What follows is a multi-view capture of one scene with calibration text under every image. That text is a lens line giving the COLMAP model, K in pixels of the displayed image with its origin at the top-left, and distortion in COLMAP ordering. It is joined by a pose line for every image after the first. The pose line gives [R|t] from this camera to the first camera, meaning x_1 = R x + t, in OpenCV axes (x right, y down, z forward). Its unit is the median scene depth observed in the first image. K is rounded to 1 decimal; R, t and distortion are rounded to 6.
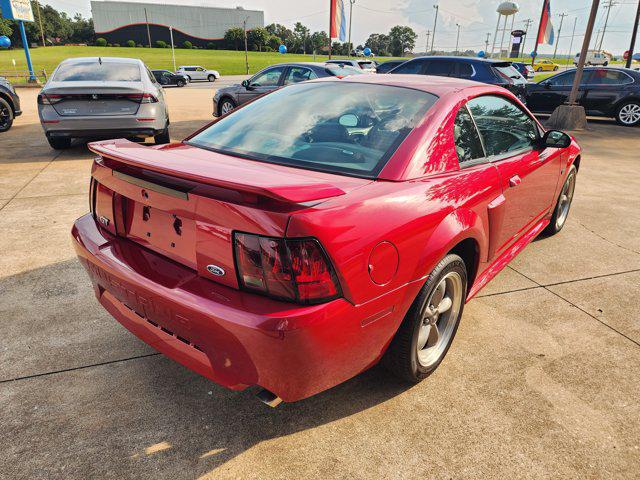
lens RADIAL K [[425.0, 0, 318.3], [0, 425.0, 238.6], [0, 0, 1]] dist [0.062037, -0.054462]
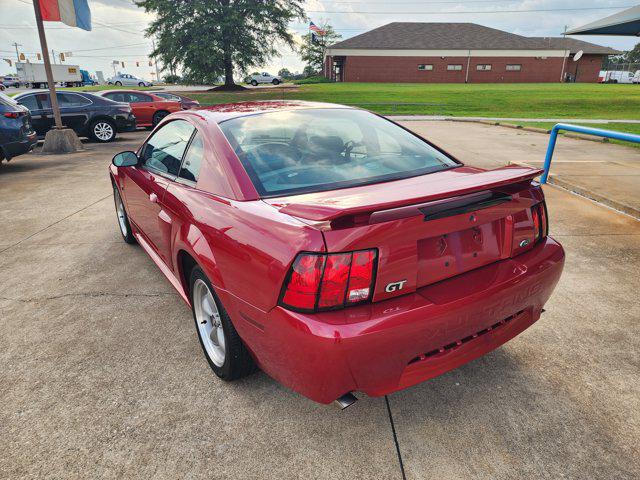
lens RADIAL K [[425.0, 0, 324.4], [0, 425.0, 243.0], [0, 0, 1]] dist [0.062037, -0.054462]
pose [[0.302959, -0.338731, 0.890774, -0.212630], [0.370958, 0.902898, 0.217176, -0.059373], [-0.877842, 0.264644, 0.399196, 0.131866]]
